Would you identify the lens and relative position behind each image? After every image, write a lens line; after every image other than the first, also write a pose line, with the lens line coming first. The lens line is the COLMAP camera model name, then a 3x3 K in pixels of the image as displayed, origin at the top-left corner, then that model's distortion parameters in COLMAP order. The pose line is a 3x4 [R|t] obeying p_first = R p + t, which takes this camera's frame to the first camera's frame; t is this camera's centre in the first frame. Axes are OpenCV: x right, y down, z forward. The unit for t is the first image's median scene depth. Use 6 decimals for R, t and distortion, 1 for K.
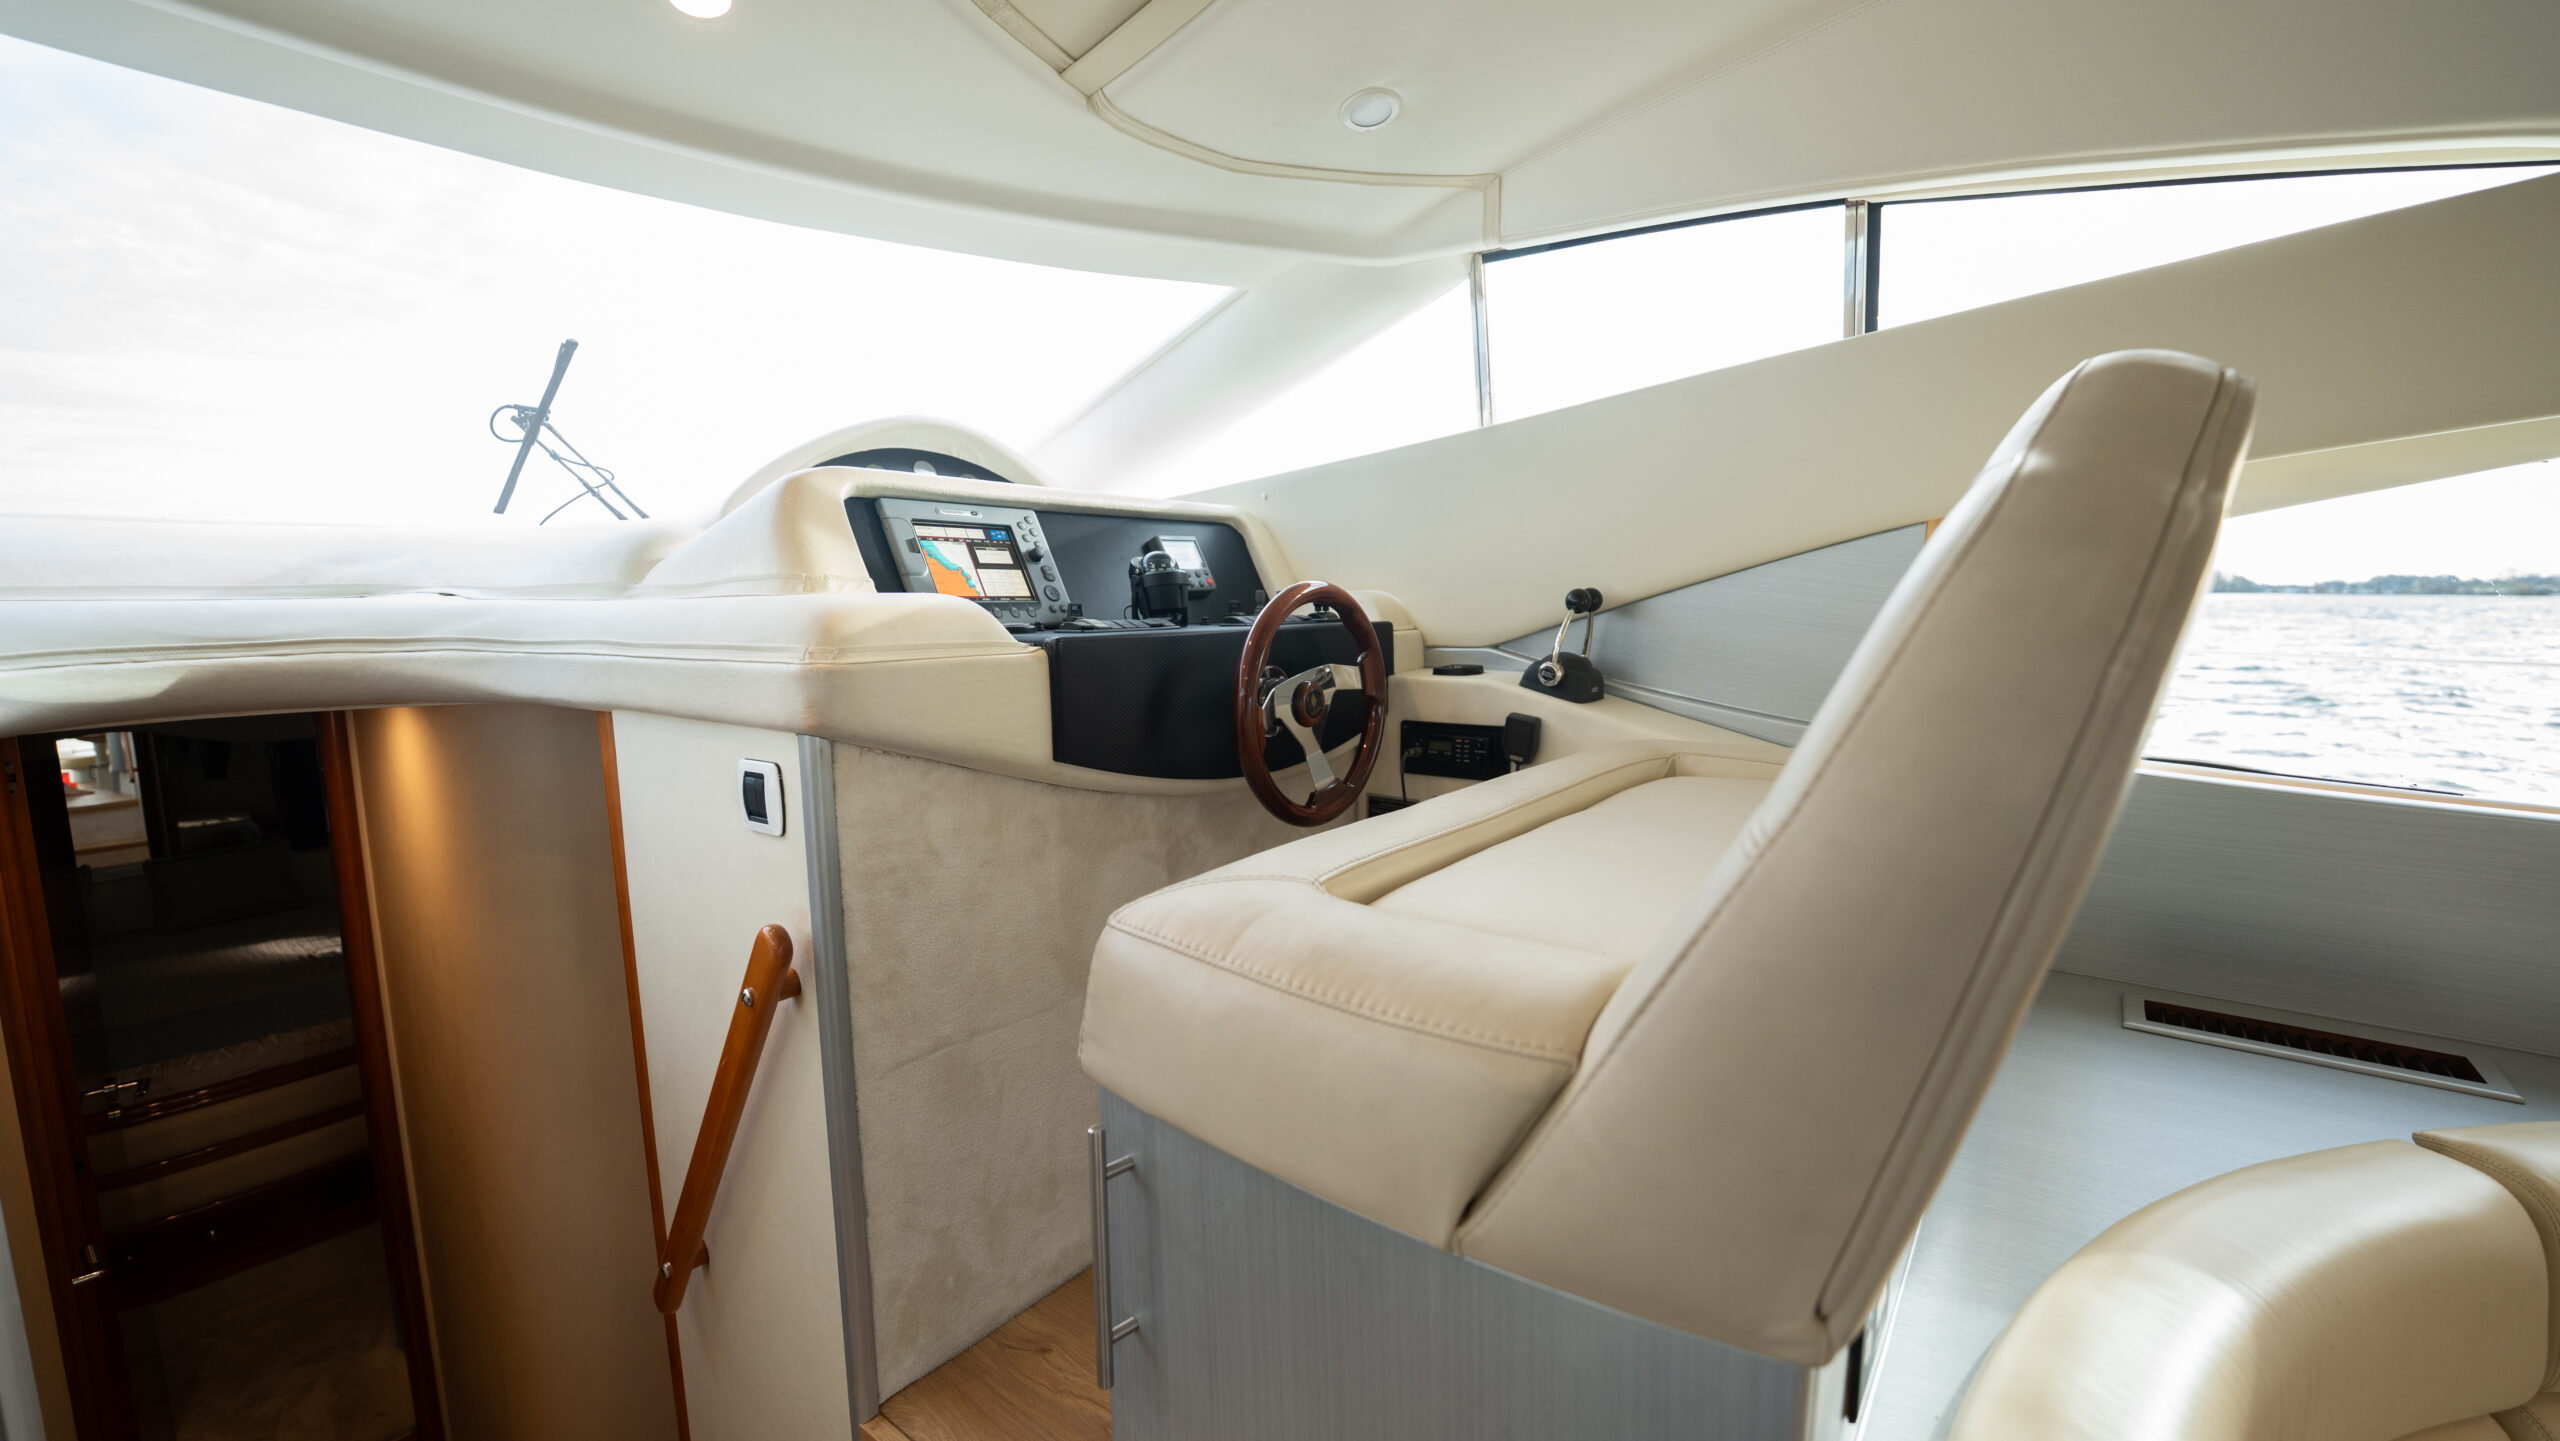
lens RADIAL K [[1037.6, 0, 1280.8], [0, 1037.6, 721.1], [0, 0, 1]] dist [-0.032270, 0.004624]
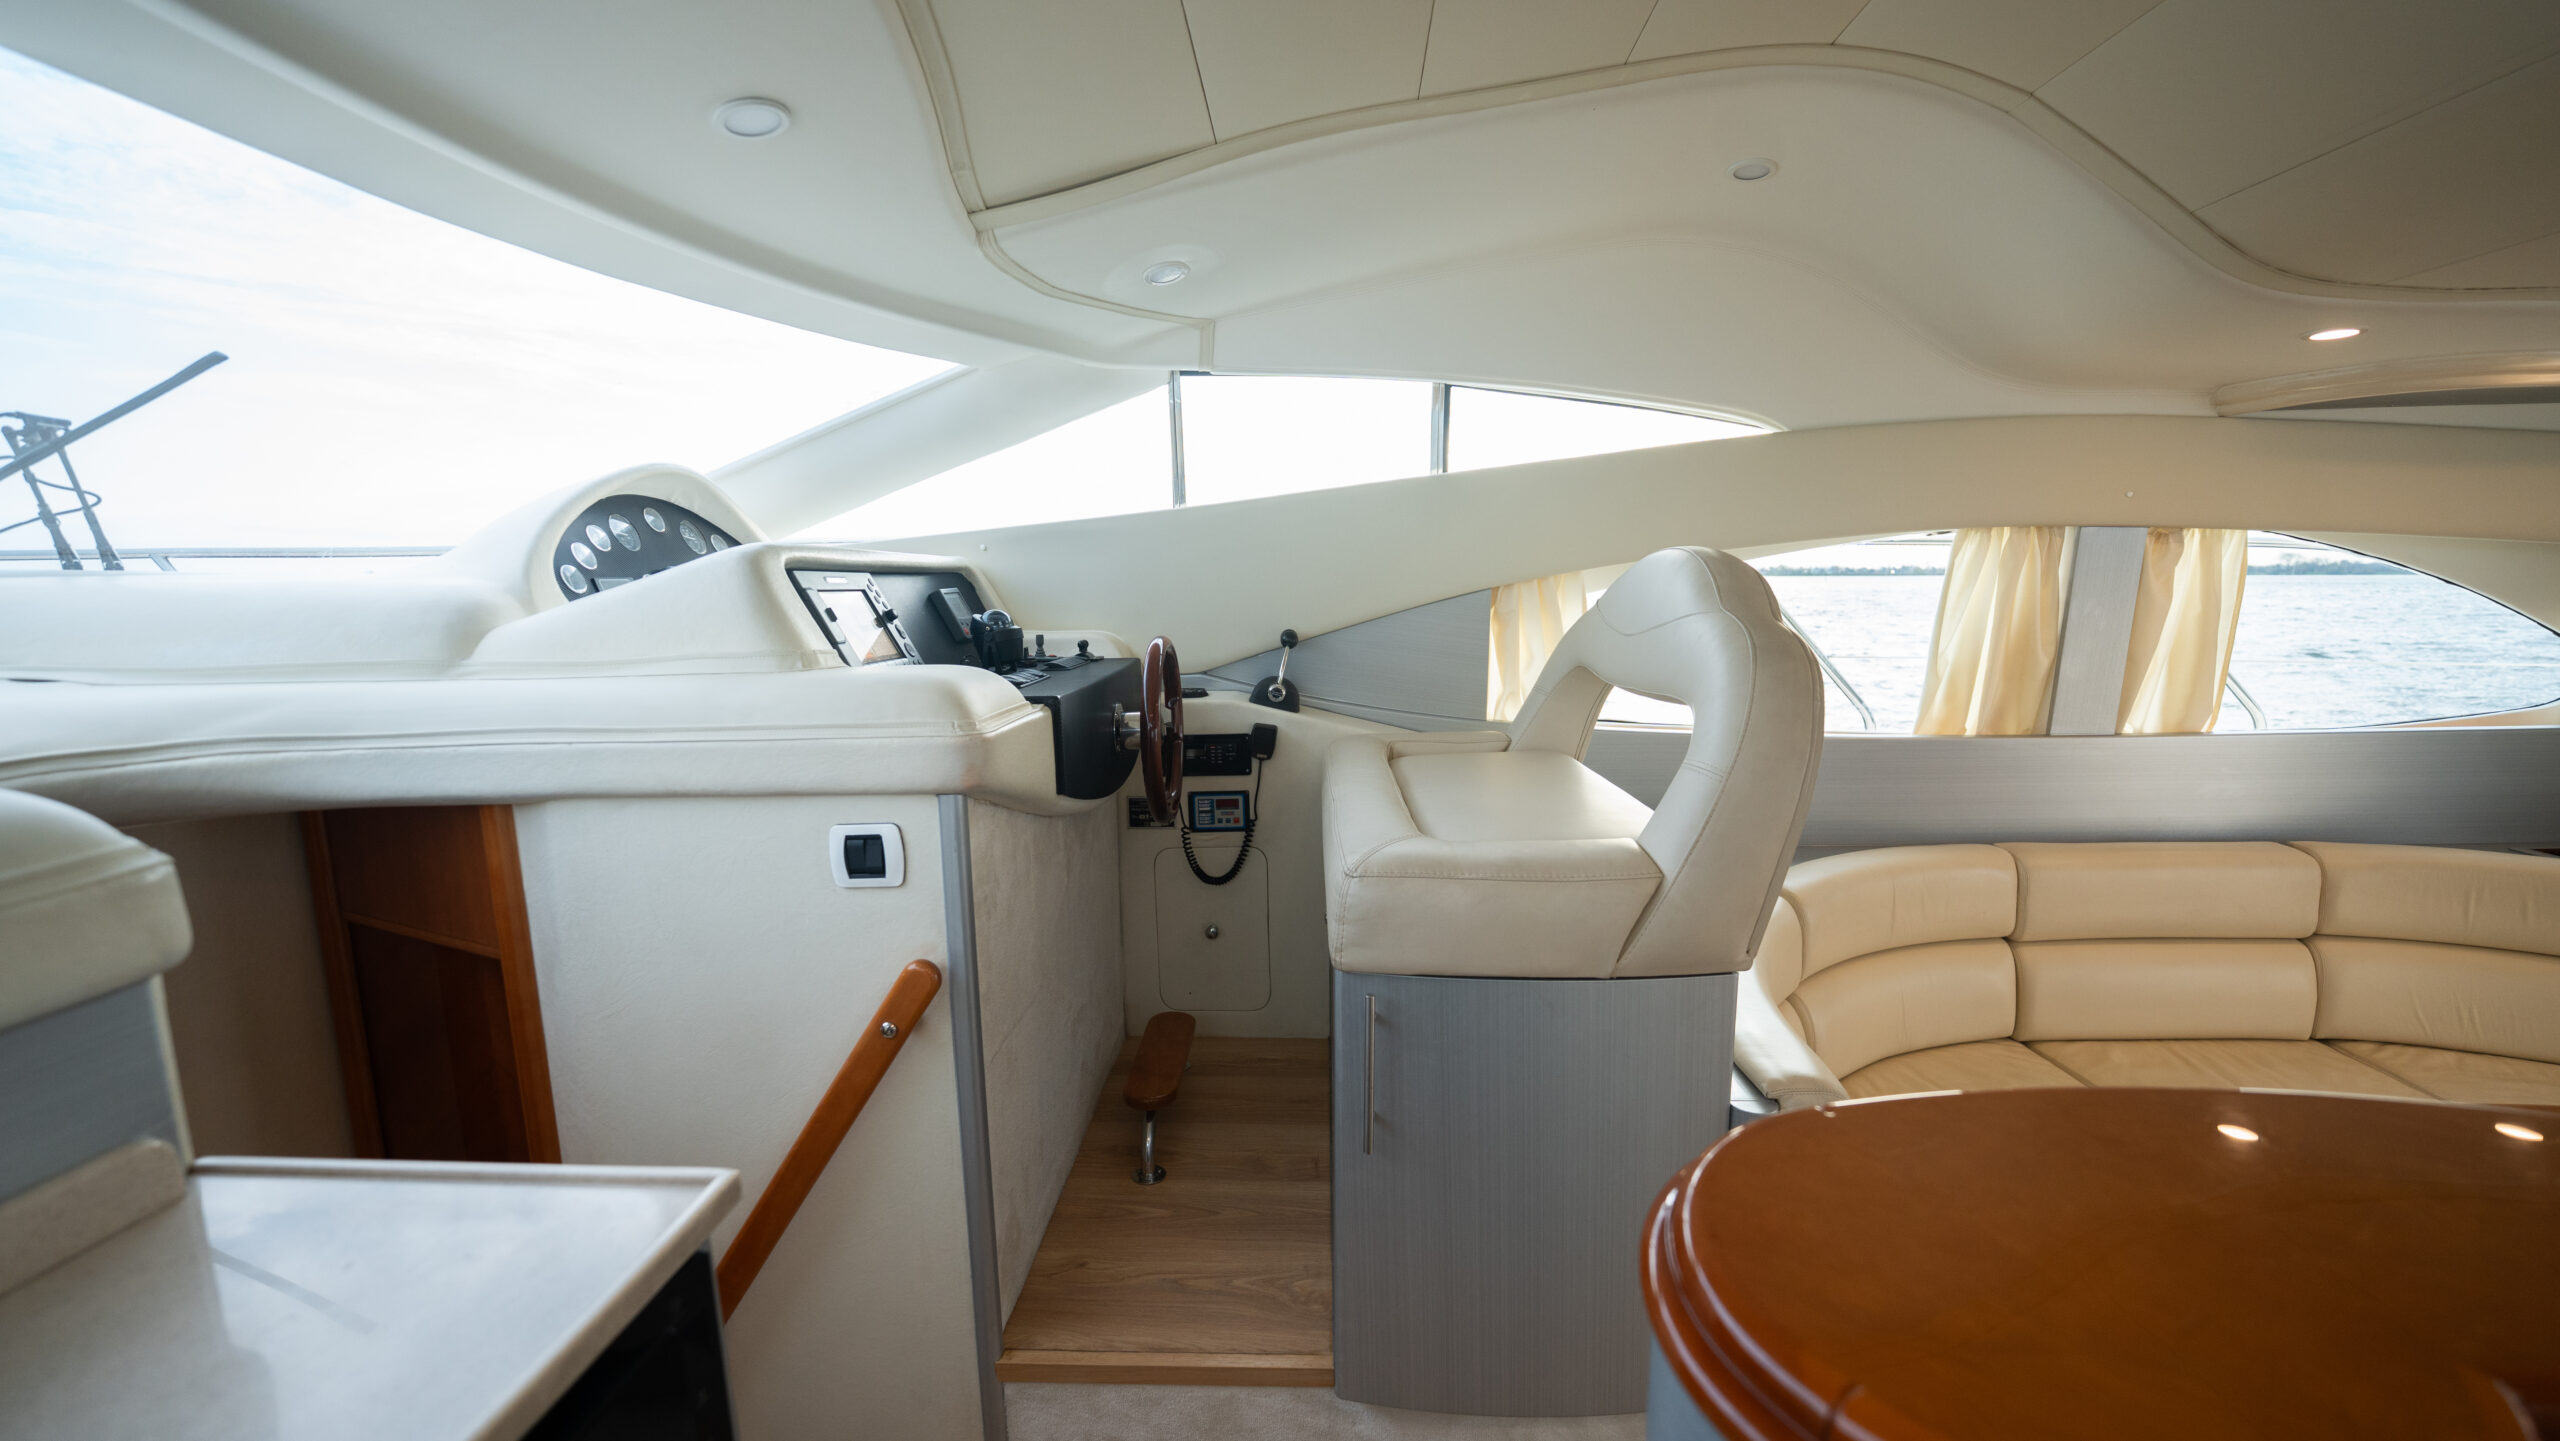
lens RADIAL K [[1037.6, 0, 1290.7], [0, 1037.6, 725.7], [0, 0, 1]] dist [-0.032270, 0.004624]
pose [[0.804711, -0.082570, 0.587896, -0.606510], [0.075946, 0.996462, 0.035999, -0.057139], [-0.588788, 0.015680, 0.808135, -0.147879]]
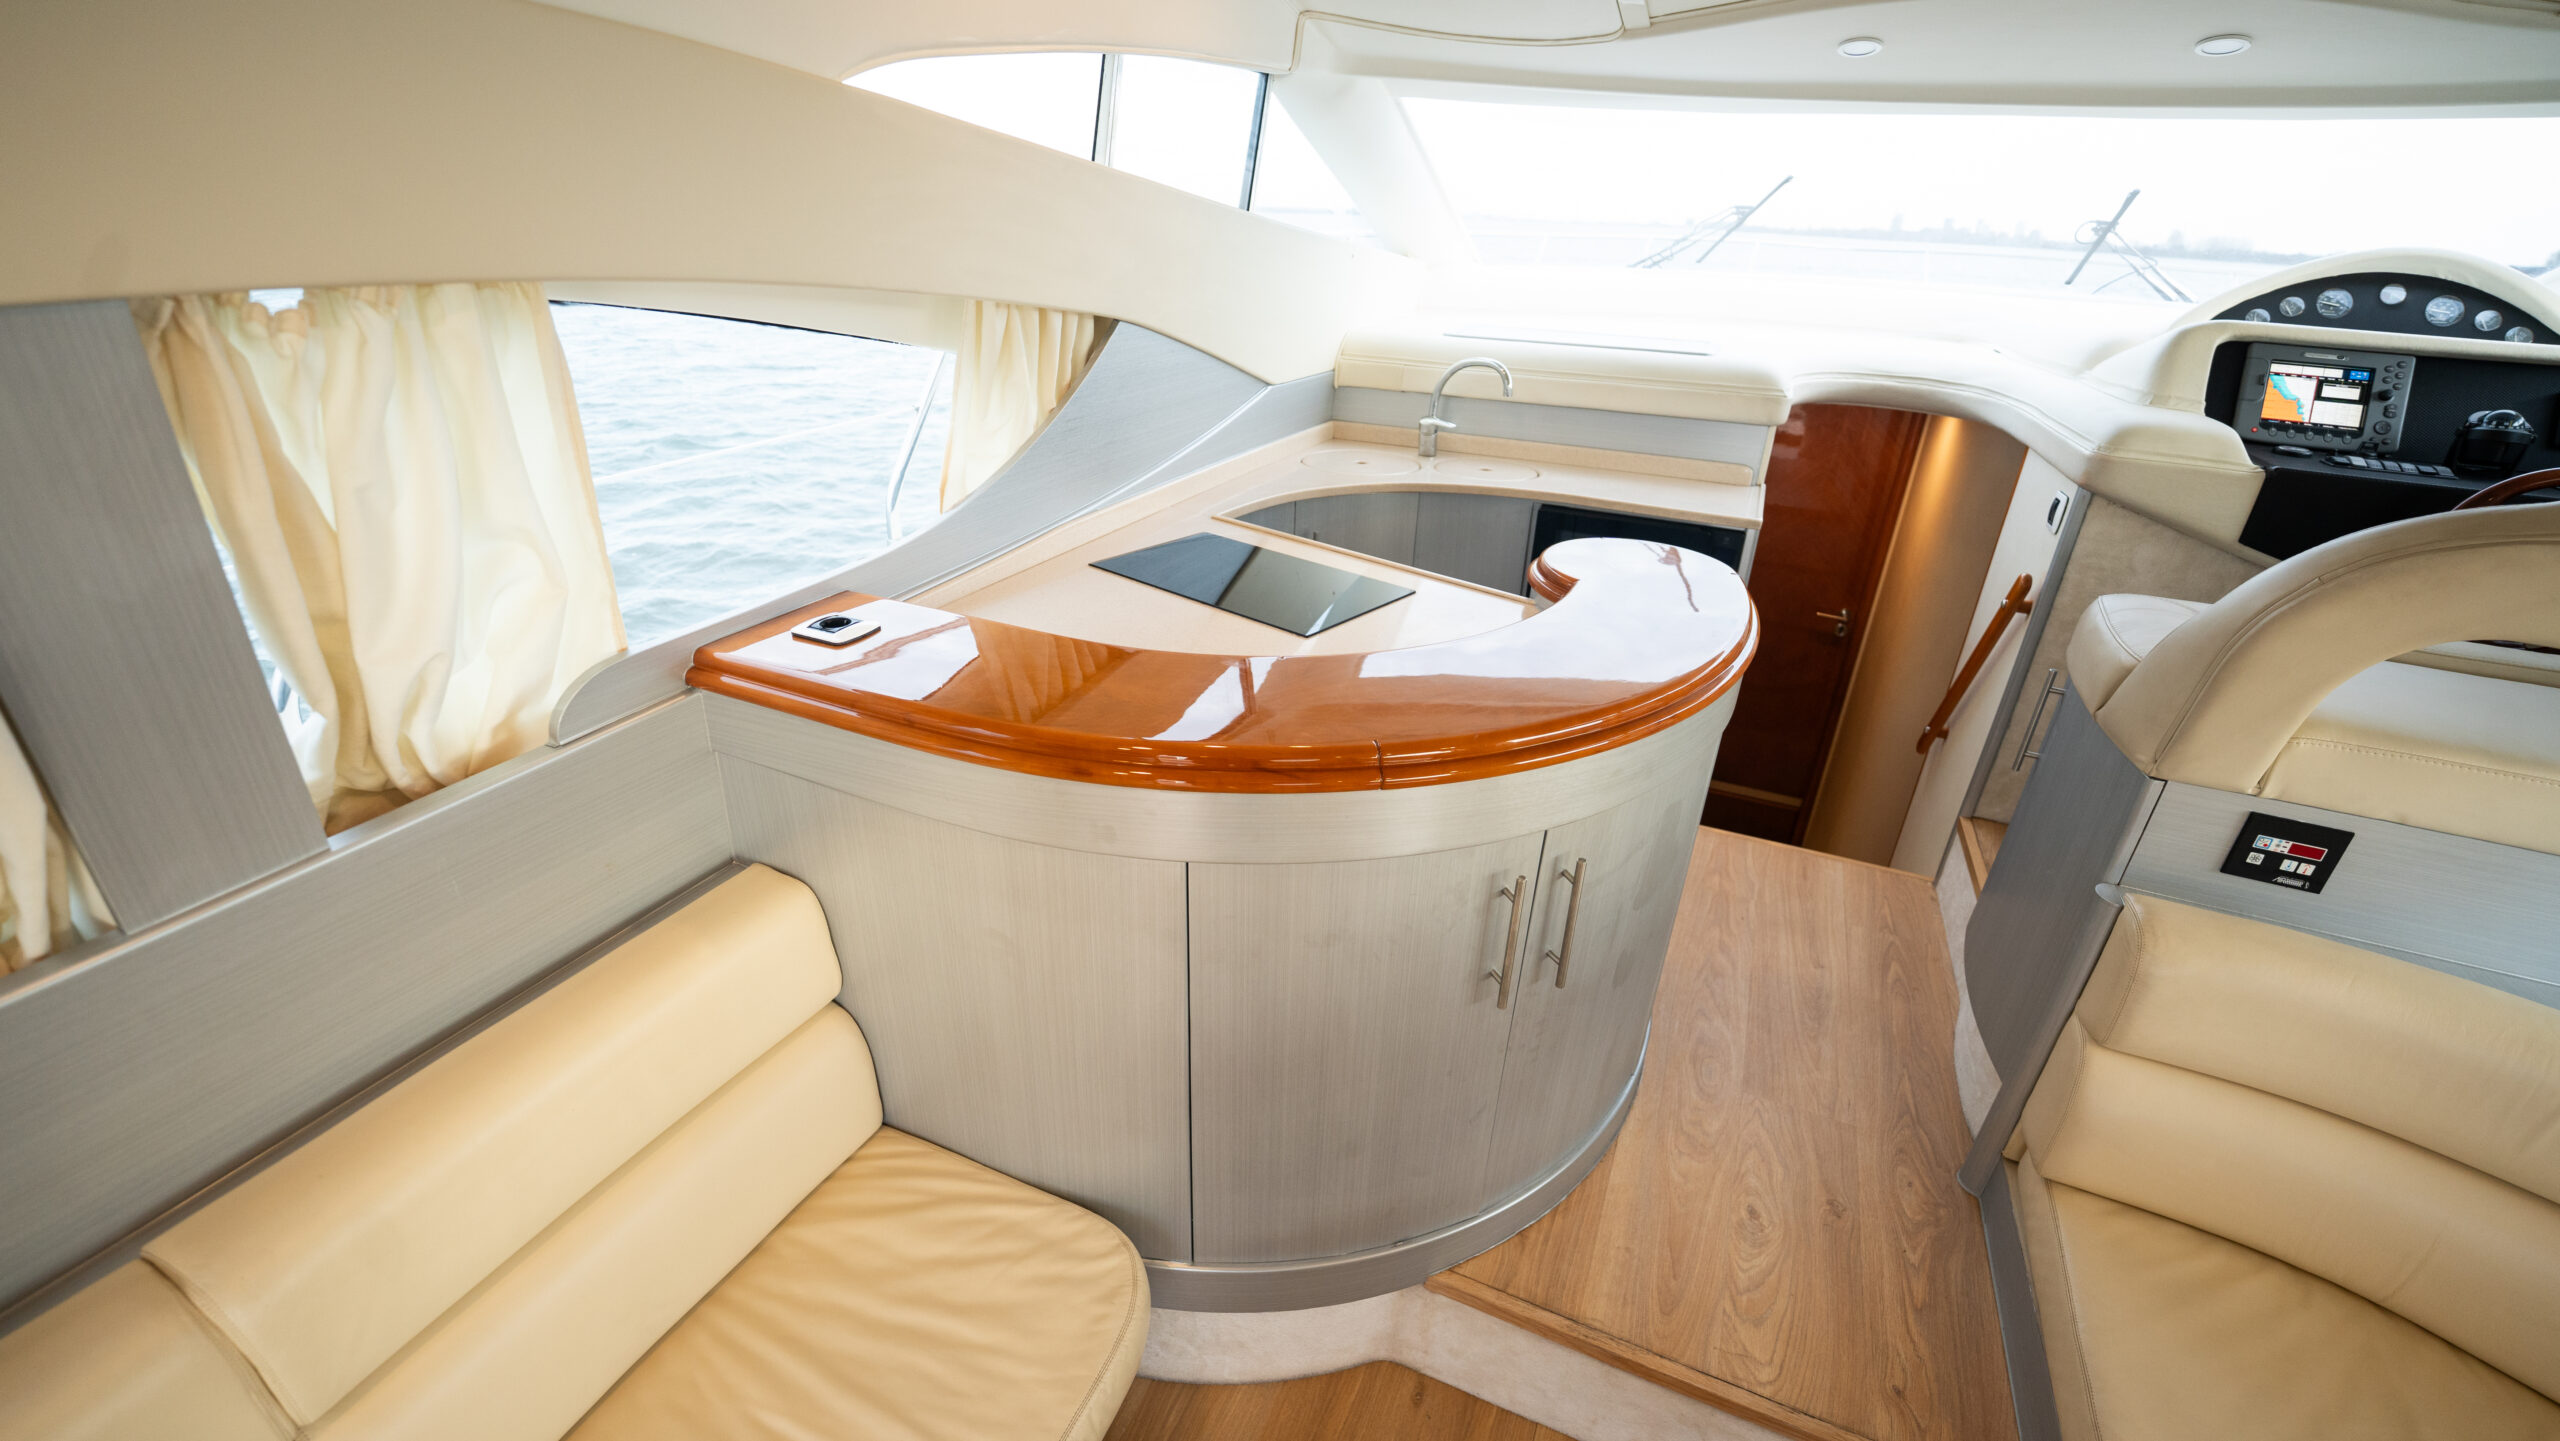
lens RADIAL K [[1037.6, 0, 1278.7], [0, 1037.6, 722.3], [0, 0, 1]] dist [-0.032270, 0.004624]
pose [[0.237682, 0.446347, -0.862717, 0.770200], [-0.149479, 0.894397, 0.421556, -0.127419], [0.959773, 0.028762, 0.279302, -0.737808]]
